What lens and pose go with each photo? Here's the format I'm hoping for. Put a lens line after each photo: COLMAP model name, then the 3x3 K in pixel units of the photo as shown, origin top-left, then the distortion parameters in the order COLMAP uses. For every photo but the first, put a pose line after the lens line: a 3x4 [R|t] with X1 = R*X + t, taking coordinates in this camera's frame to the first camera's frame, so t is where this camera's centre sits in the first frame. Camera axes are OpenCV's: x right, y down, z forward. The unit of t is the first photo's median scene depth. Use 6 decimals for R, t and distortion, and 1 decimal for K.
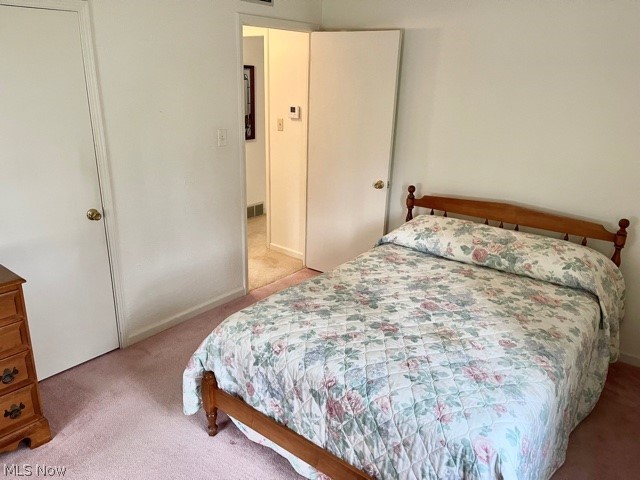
lens RADIAL K [[483.7, 0, 321.4], [0, 483.7, 240.0], [0, 0, 1]] dist [0.043053, -0.015125]
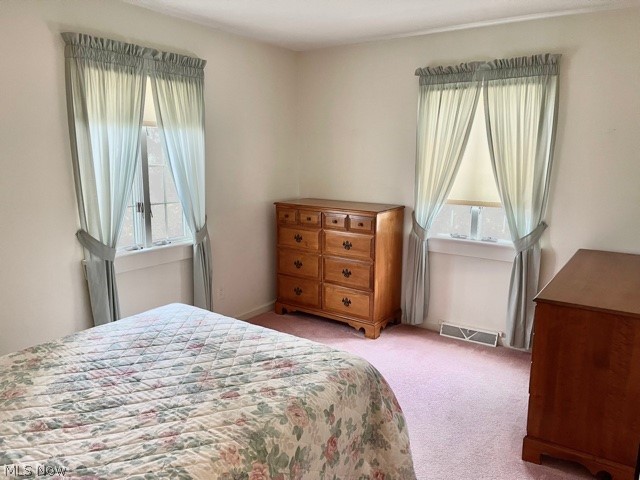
lens RADIAL K [[483.7, 0, 317.6], [0, 483.7, 238.8], [0, 0, 1]] dist [0.043053, -0.015125]
pose [[-0.997583, -0.024218, -0.065128, -0.036932], [-0.052729, 0.874273, 0.482562, -0.467658], [0.045253, 0.484829, -0.873437, 1.614379]]
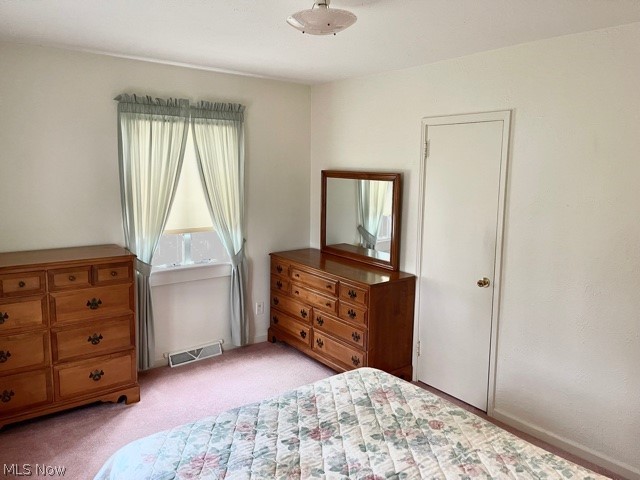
lens RADIAL K [[483.7, 0, 320.5], [0, 483.7, 240.2], [0, 0, 1]] dist [0.043053, -0.015125]
pose [[-0.232240, 0.119594, -0.965278, 0.848626], [-0.329824, 0.923931, 0.193825, -0.278353], [0.915031, 0.363386, -0.175128, 0.928139]]
